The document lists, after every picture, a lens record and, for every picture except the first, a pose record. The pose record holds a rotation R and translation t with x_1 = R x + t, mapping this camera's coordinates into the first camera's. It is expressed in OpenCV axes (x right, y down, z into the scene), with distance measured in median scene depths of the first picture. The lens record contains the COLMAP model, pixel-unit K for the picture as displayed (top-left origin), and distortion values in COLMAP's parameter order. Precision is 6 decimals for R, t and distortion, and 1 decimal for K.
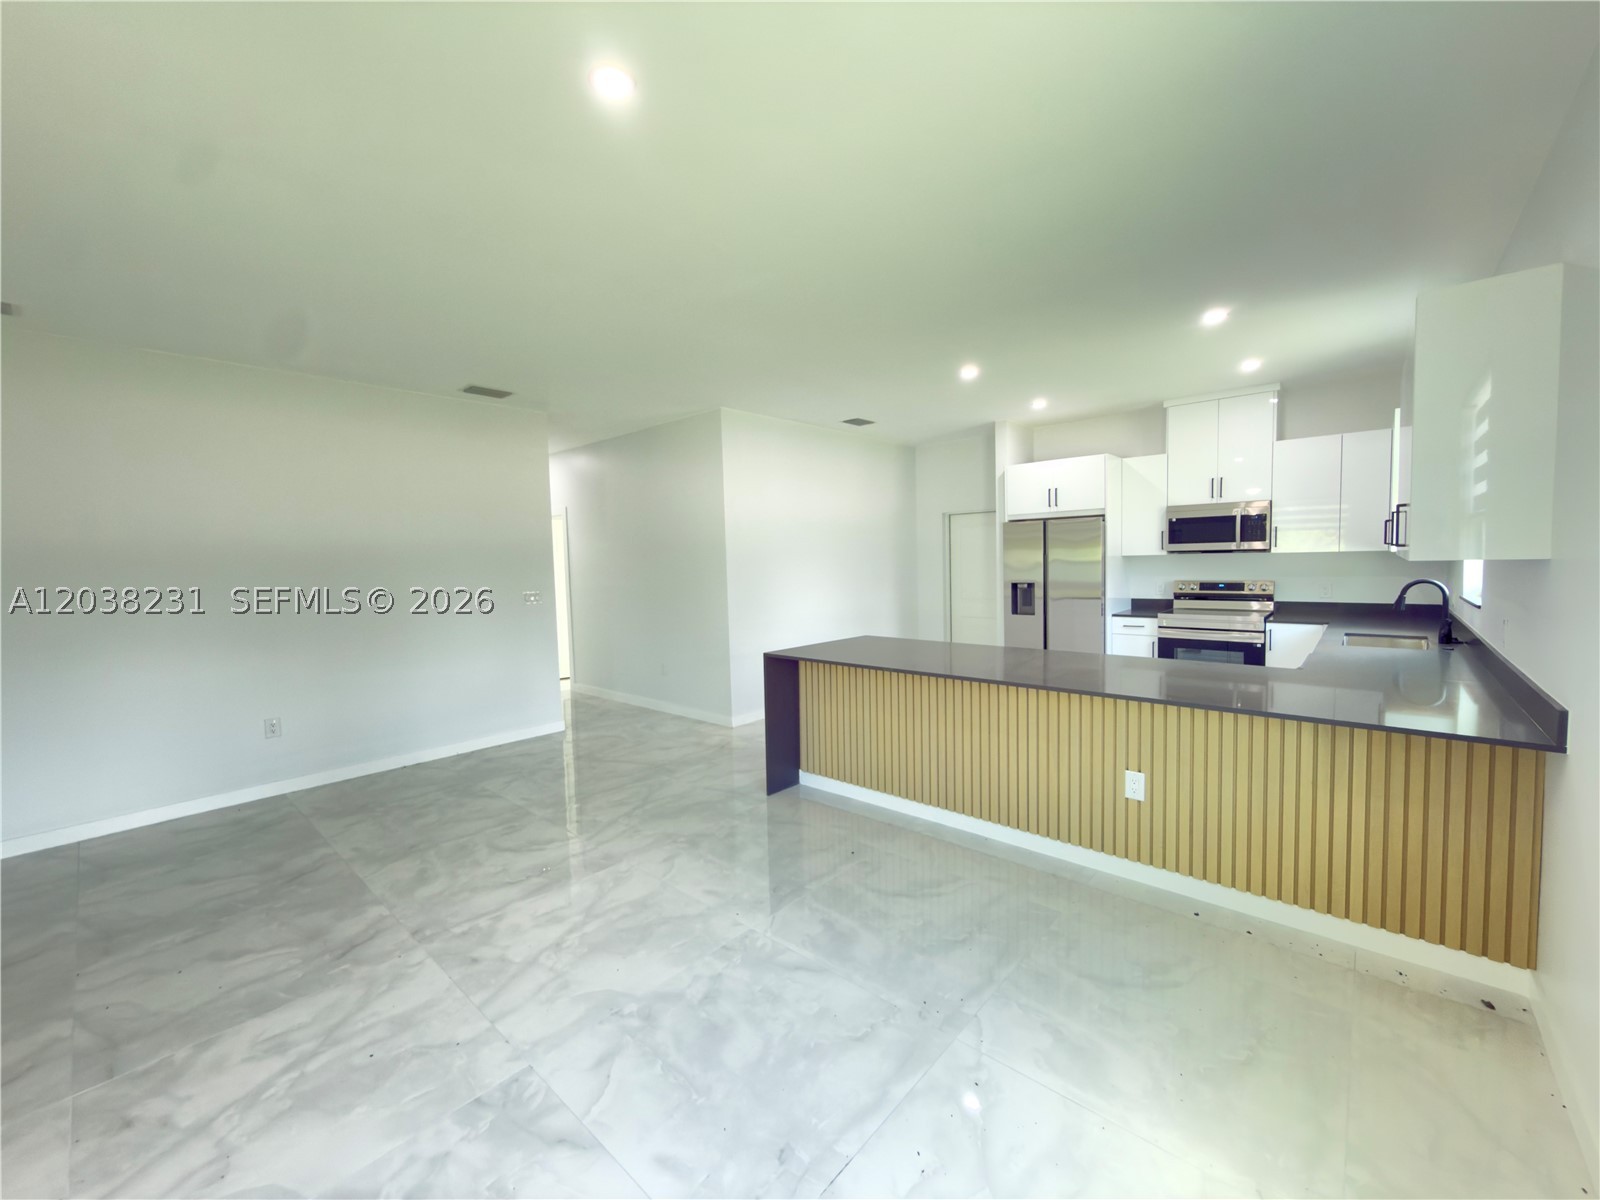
lens RADIAL K [[639.5, 0, 804.9], [0, 639.5, 597.1], [0, 0, 1]] dist [-0.001696, -0.000522]
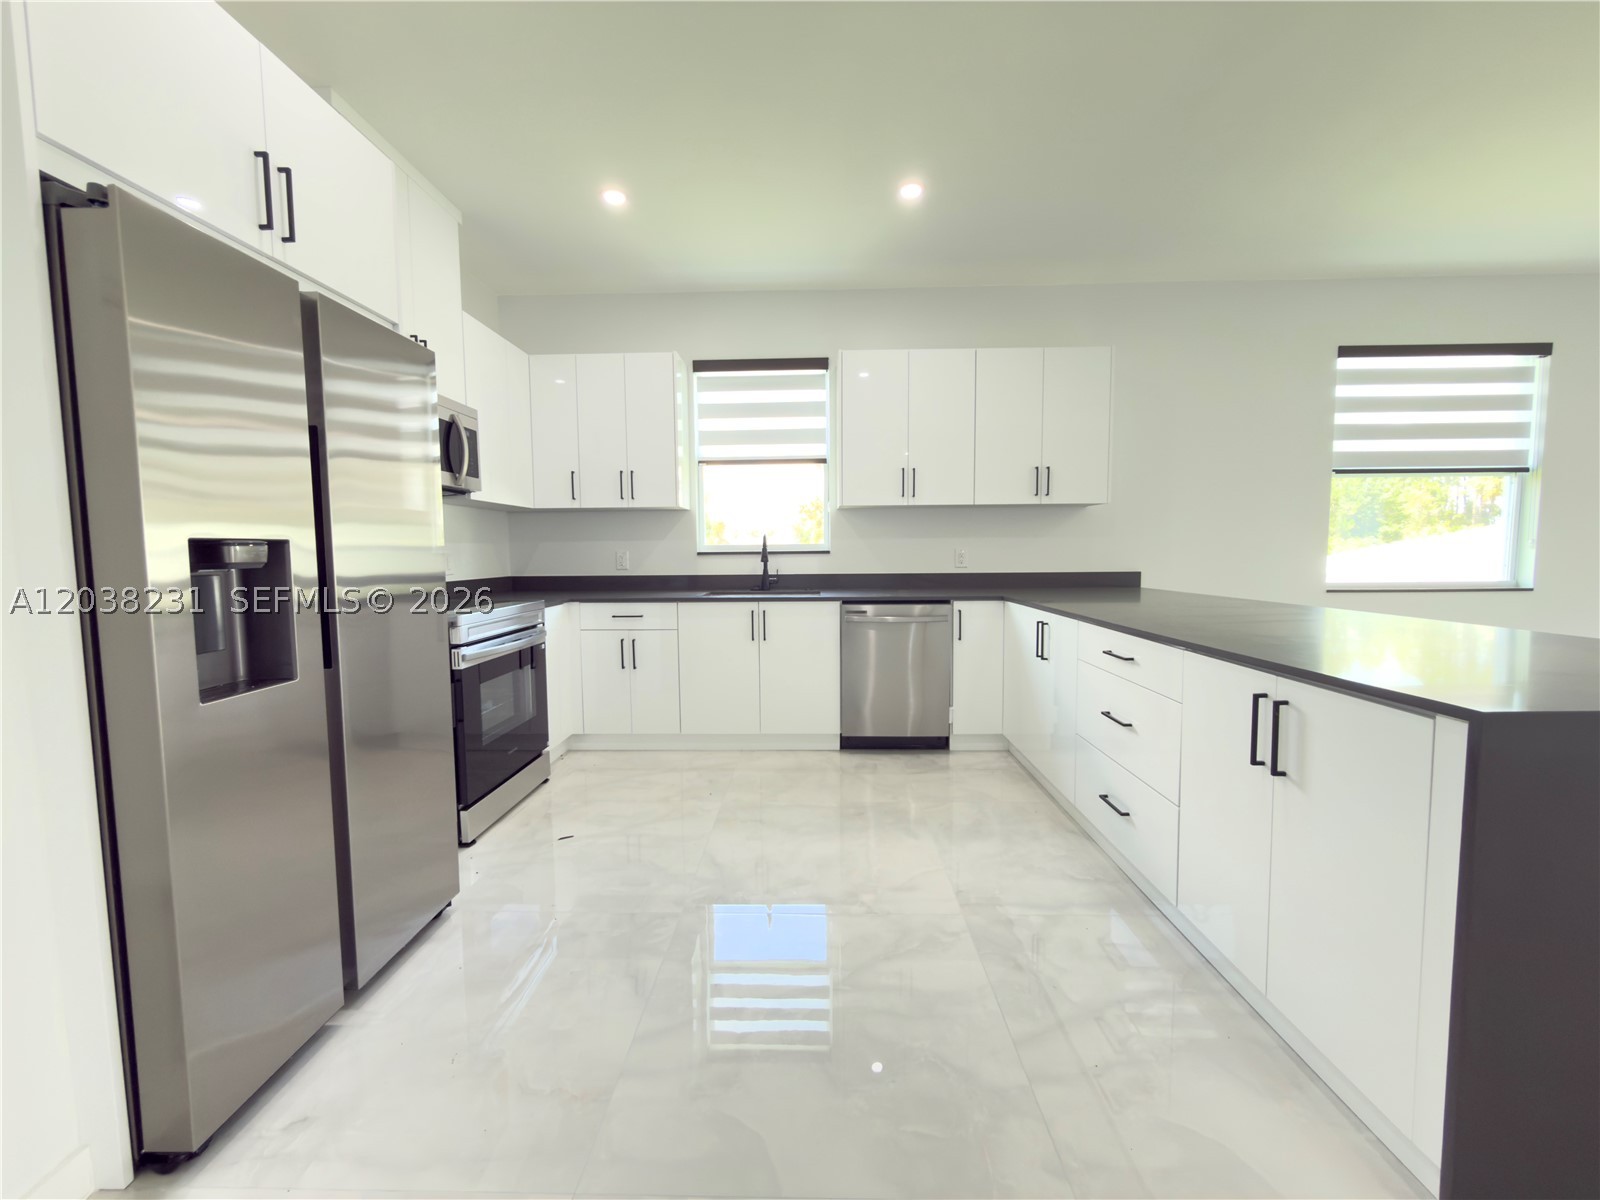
lens RADIAL K [[639.5, 0, 804.9], [0, 639.5, 597.1], [0, 0, 1]] dist [-0.001696, -0.000522]
pose [[-0.639868, -0.023756, 0.768118, 0.064896], [0.076779, 0.992545, 0.094656, -0.009625], [-0.764640, 0.119543, -0.633273, 1.066350]]
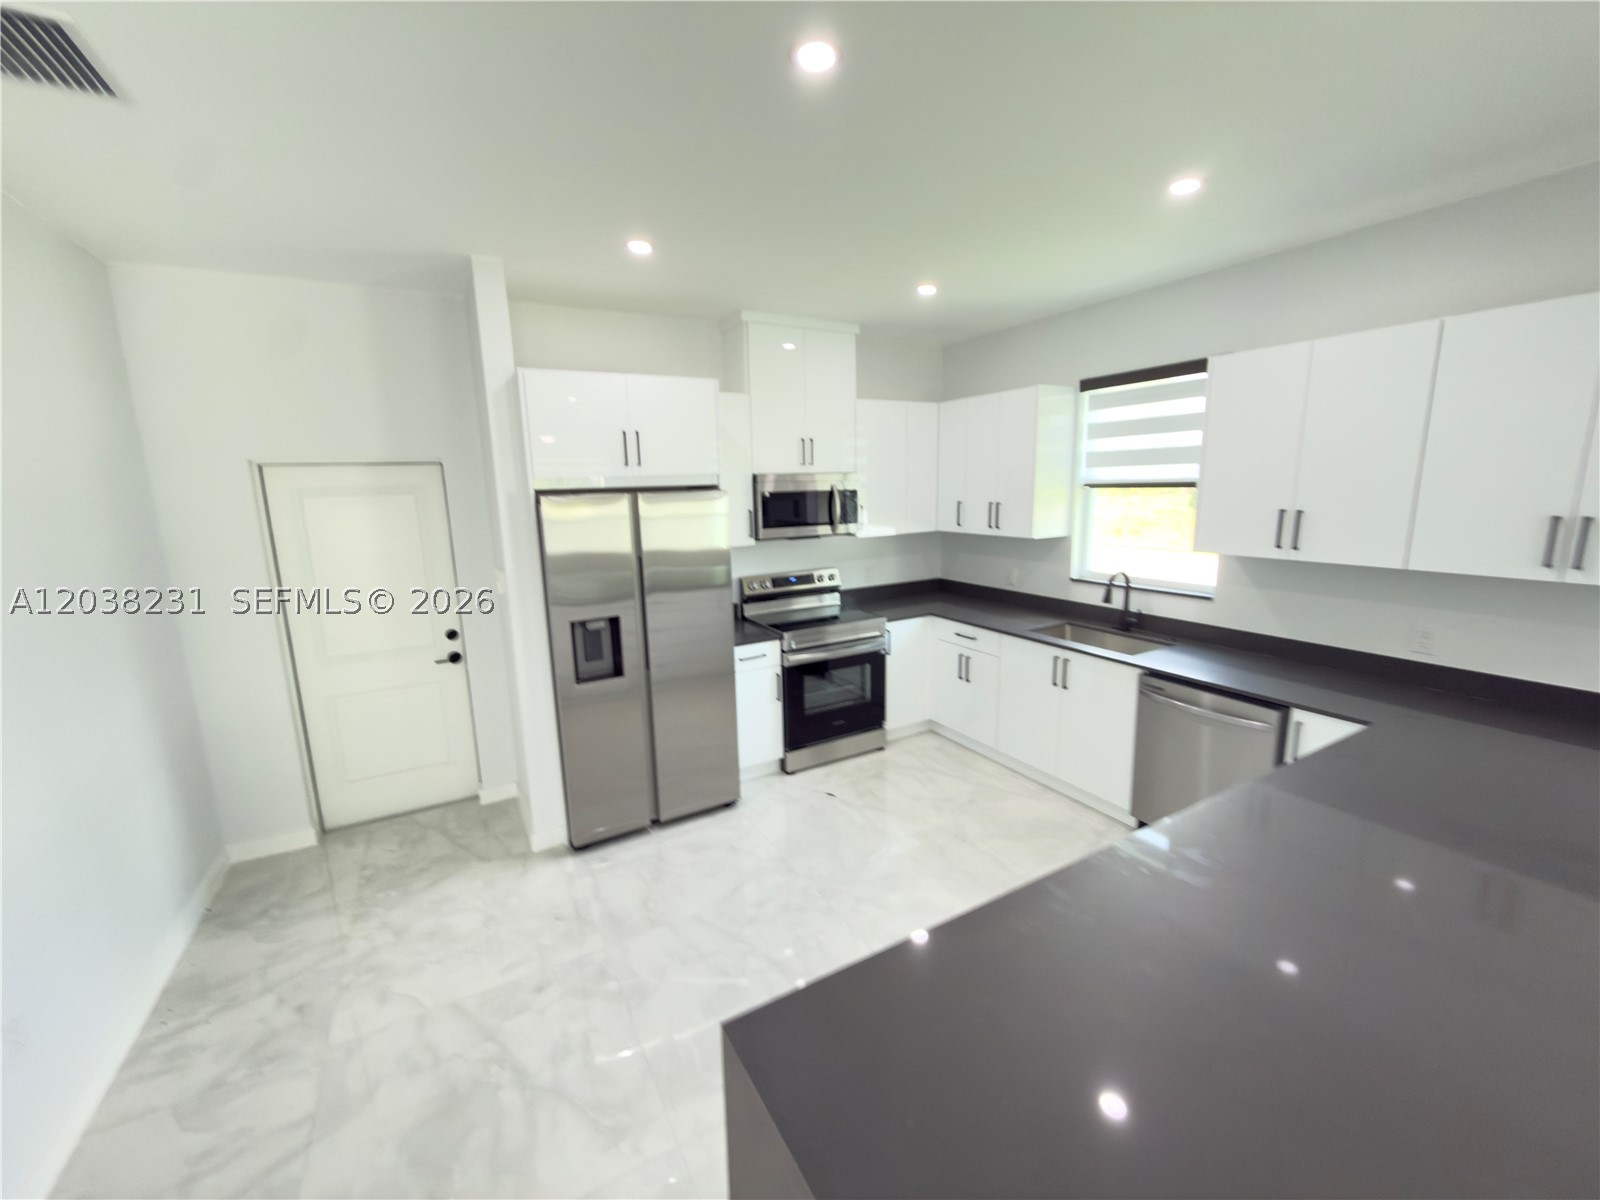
lens RADIAL K [[639.5, 0, 804.9], [0, 639.5, 597.1], [0, 0, 1]] dist [-0.001696, -0.000522]
pose [[0.325797, -0.151171, 0.933276, -0.070922], [0.075640, 0.988137, 0.133653, -0.099654], [-0.942409, 0.027049, 0.333367, 0.731727]]
